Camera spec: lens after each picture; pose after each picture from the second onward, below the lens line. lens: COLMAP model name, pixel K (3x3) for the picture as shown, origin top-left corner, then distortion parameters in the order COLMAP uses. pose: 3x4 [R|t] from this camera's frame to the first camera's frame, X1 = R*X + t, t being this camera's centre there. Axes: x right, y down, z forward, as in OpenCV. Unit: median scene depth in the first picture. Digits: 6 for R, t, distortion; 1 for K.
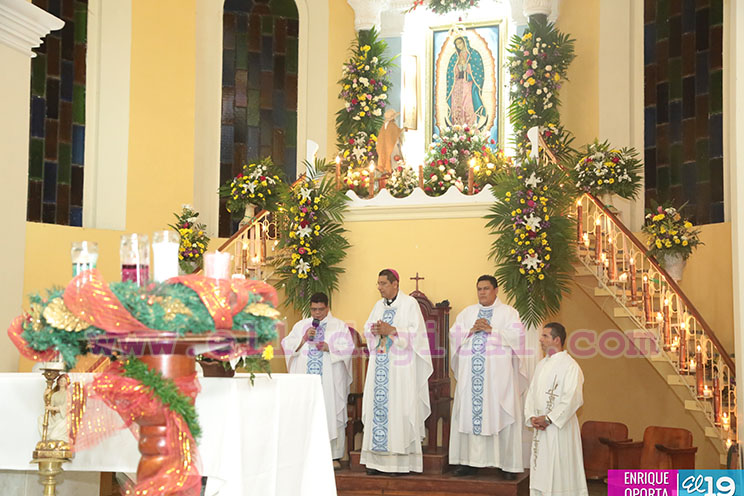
lens RADIAL K [[1027.5, 0, 368.5], [0, 1027.5, 246.8], [0, 0, 1]] dist [0.135757, 0.000000]
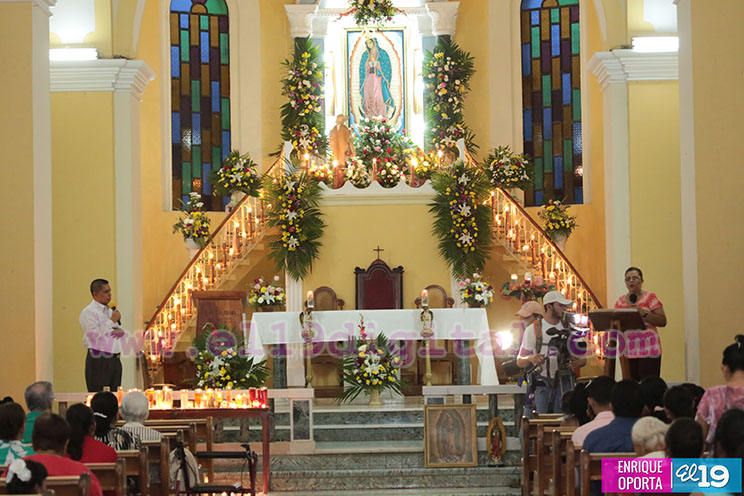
lens RADIAL K [[1900.7, 0, 373.4], [0, 1900.7, 247.7], [0, 0, 1]] dist [-0.130015, 0.000000]
pose [[0.961020, -0.016746, 0.275971, -0.629811], [-0.002714, 0.997544, 0.069985, -0.142542], [-0.276466, -0.068006, 0.958615, -1.352872]]
